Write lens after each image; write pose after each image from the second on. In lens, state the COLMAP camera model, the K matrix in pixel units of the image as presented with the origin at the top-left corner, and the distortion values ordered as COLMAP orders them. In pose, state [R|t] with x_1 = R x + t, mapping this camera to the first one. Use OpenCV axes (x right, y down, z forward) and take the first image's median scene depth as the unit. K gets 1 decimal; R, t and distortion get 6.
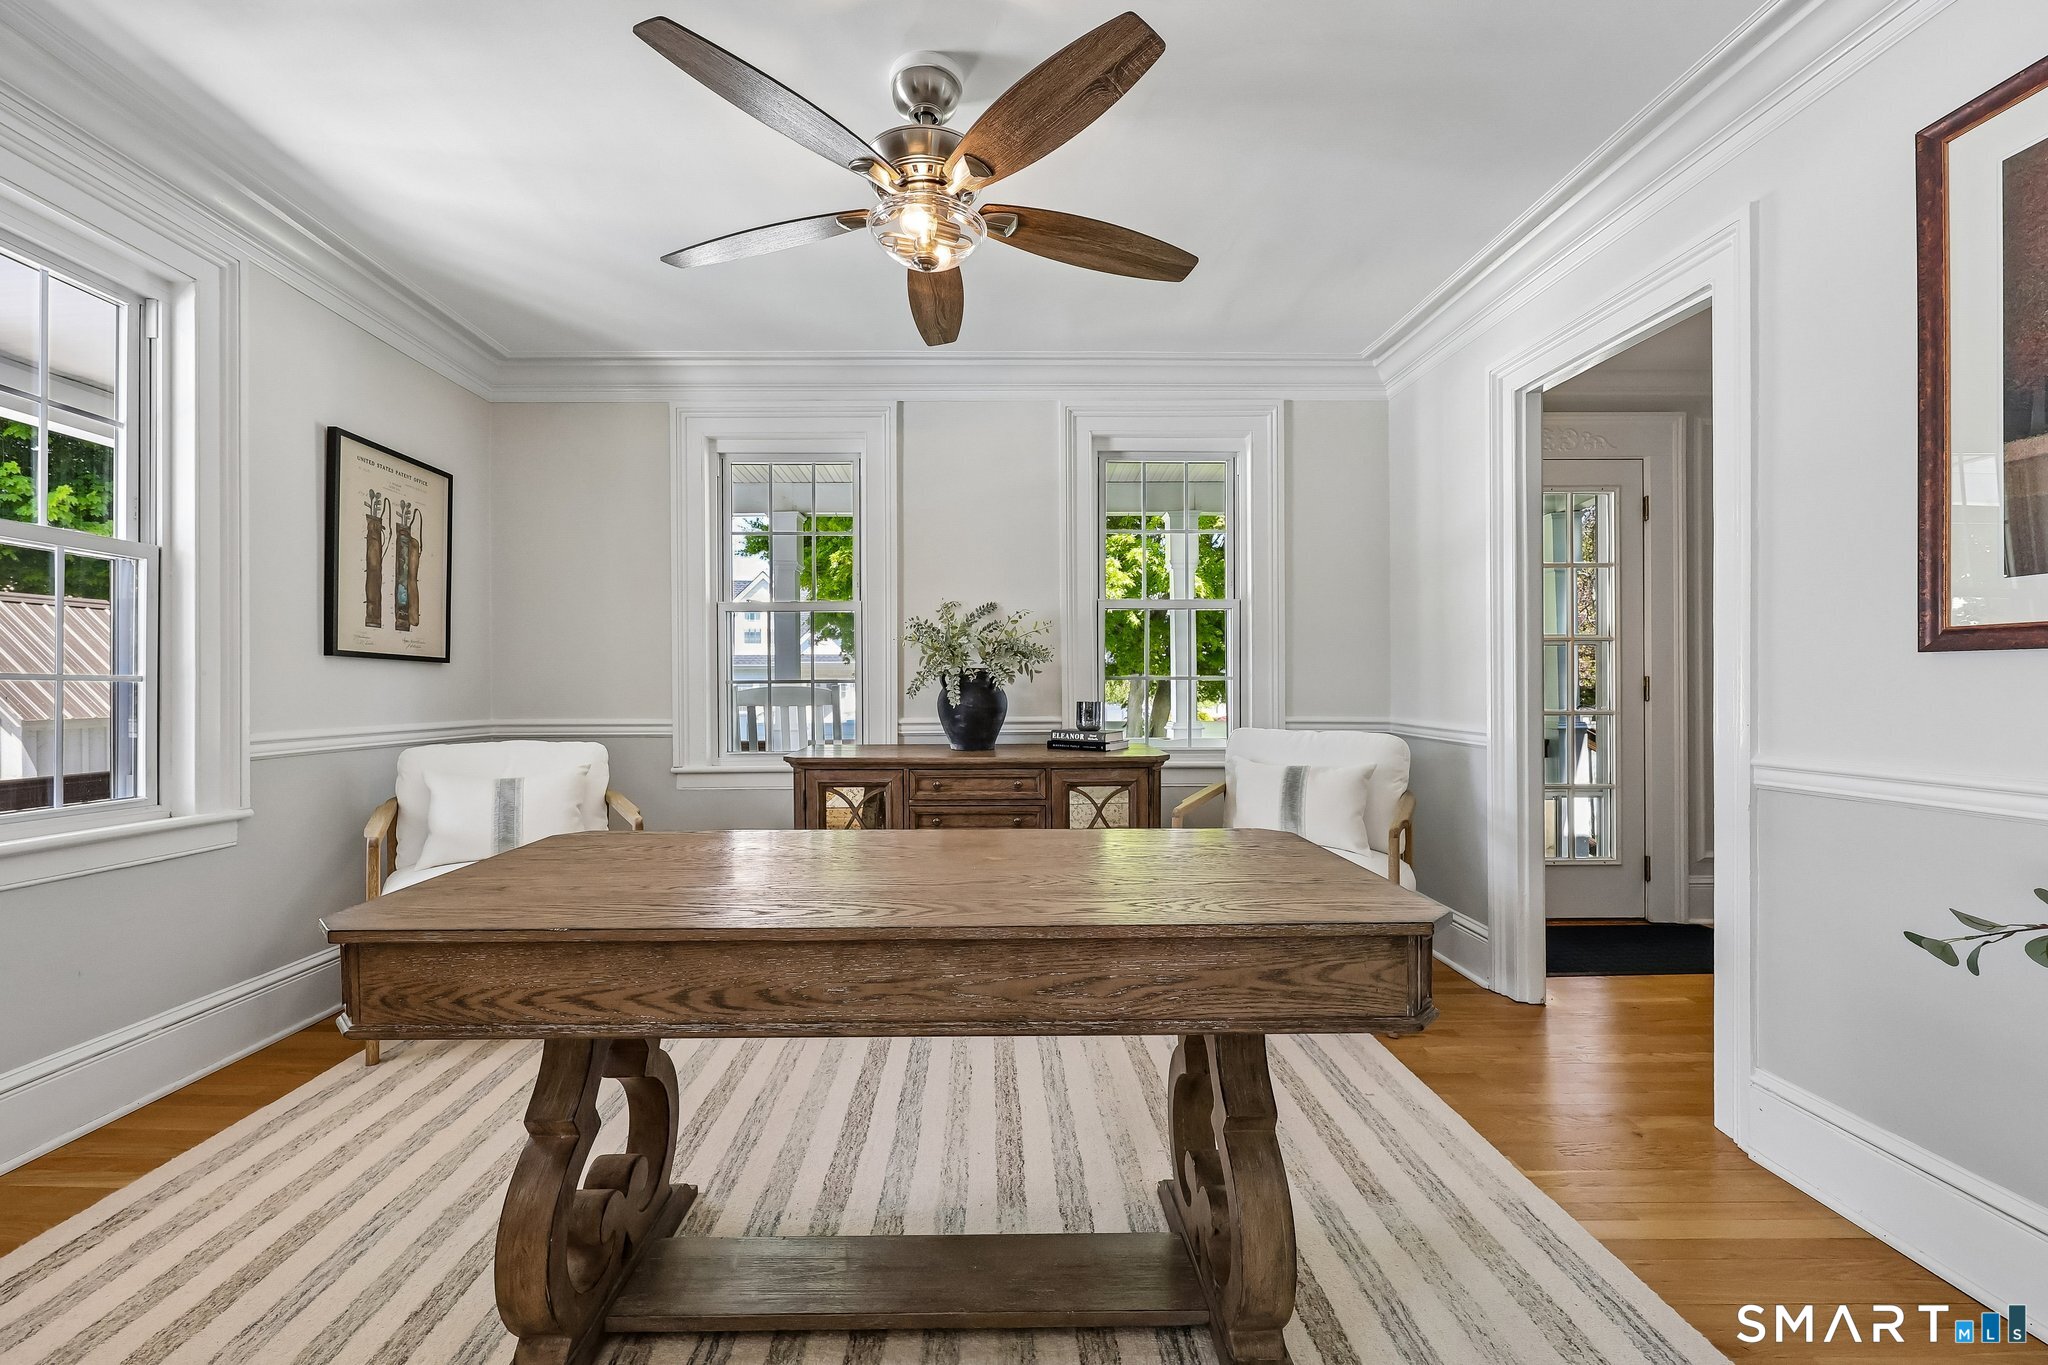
lens RADIAL K [[846.8, 0, 988.9], [0, 846.8, 696.6], [0, 0, 1]] dist [-0.000455, 0.000138]
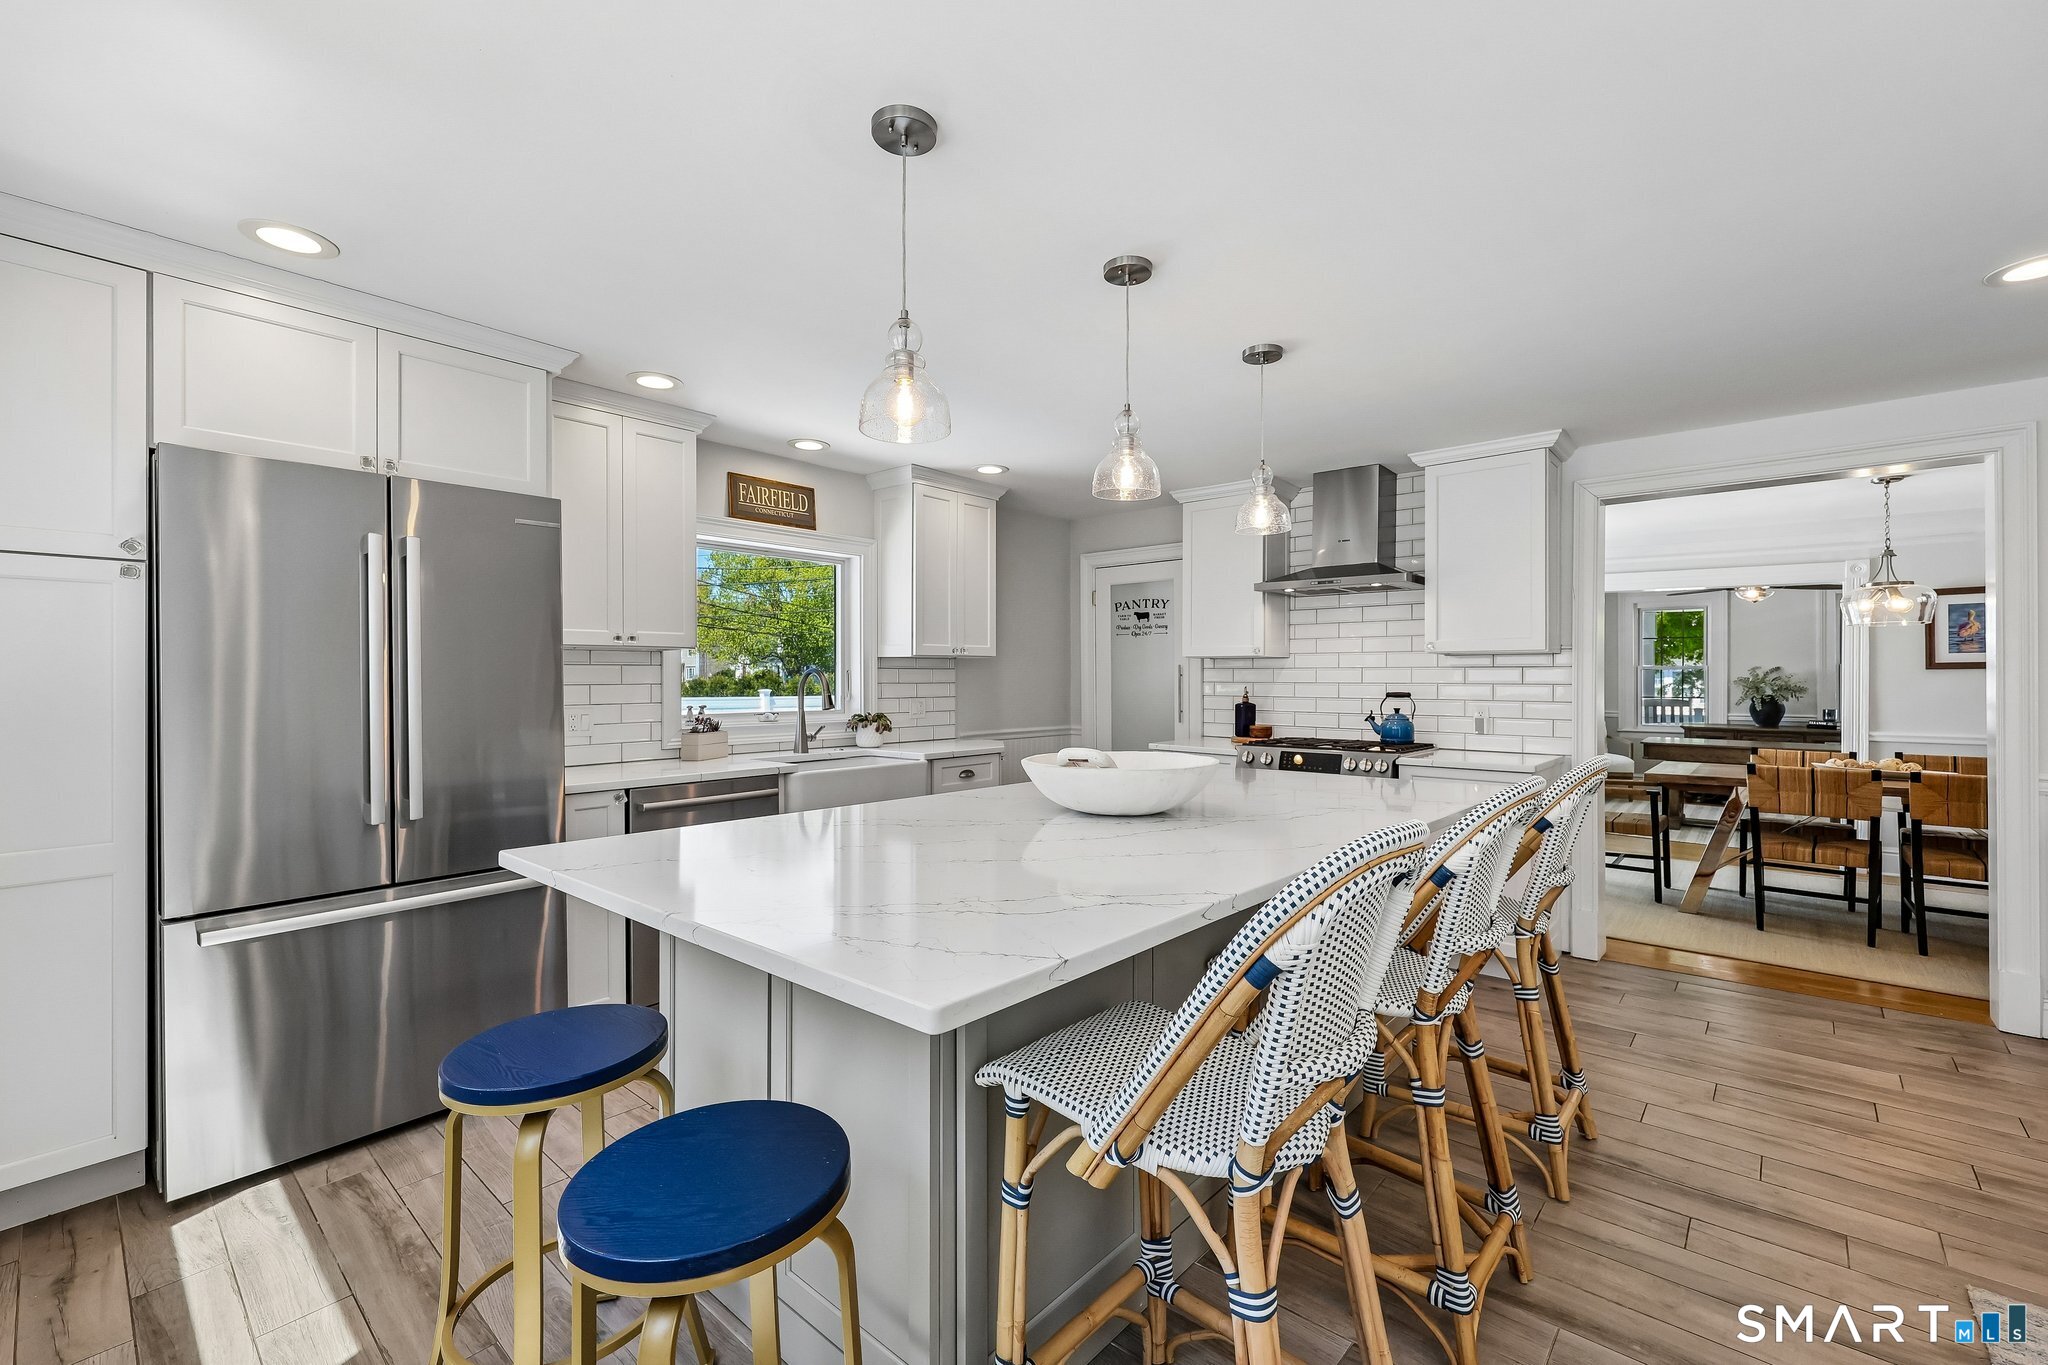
lens RADIAL K [[855.5, 0, 1020.6], [0, 855.5, 679.3], [0, 0, 1]] dist [-0.000868, -0.000121]
pose [[0.745489, 0.005746, -0.666494, 0.021813], [-0.006396, 0.999978, 0.001467, -0.076821], [0.666488, 0.003169, 0.745509, -2.651785]]
